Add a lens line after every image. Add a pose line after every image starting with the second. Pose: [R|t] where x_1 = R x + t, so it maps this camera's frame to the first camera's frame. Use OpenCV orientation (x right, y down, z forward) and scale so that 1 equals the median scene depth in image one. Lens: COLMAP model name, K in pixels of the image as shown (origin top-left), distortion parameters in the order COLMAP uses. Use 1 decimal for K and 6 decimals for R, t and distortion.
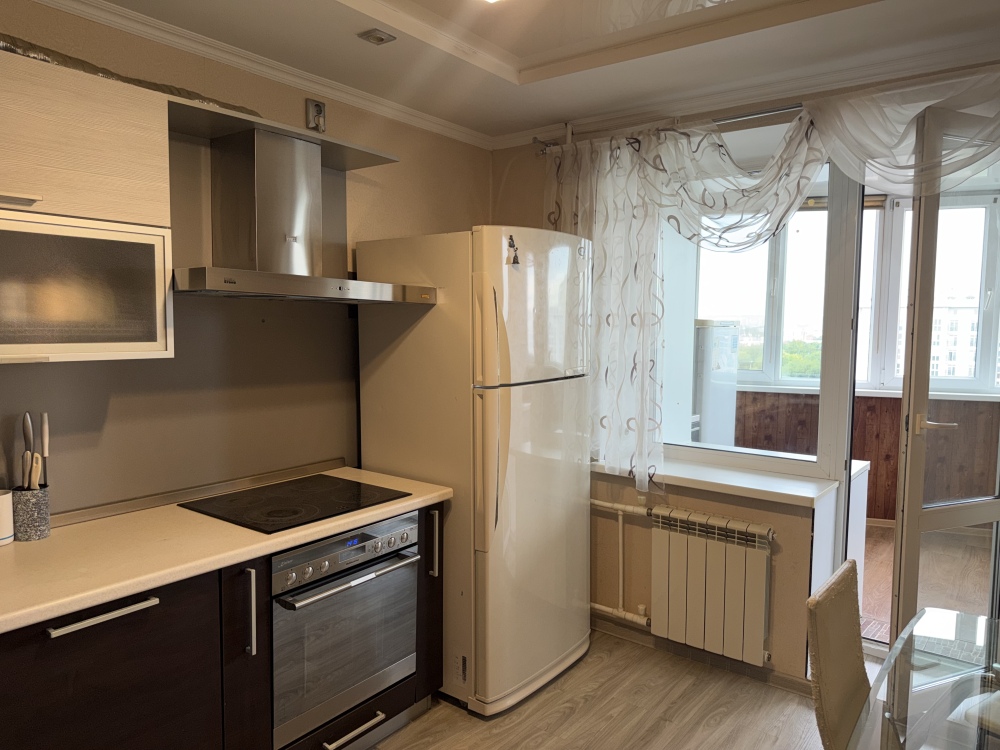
lens RADIAL K [[707.3, 0, 505.0], [0, 707.3, 374.5], [0, 0, 1]] dist [0.002429, 0.000405]
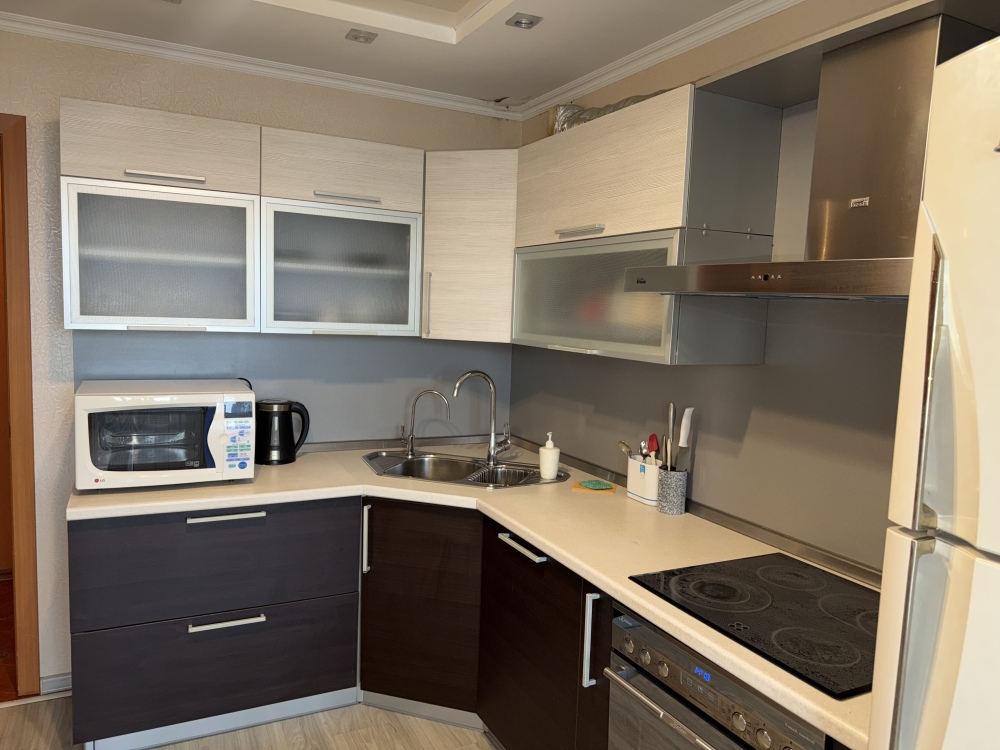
lens RADIAL K [[707.3, 0, 505.0], [0, 707.3, 374.5], [0, 0, 1]] dist [0.002429, 0.000405]
pose [[-0.440059, 0.057135, -0.896149, 0.443960], [-0.117782, 0.985679, 0.120680, -0.091750], [0.890211, 0.158657, -0.427028, 1.117606]]
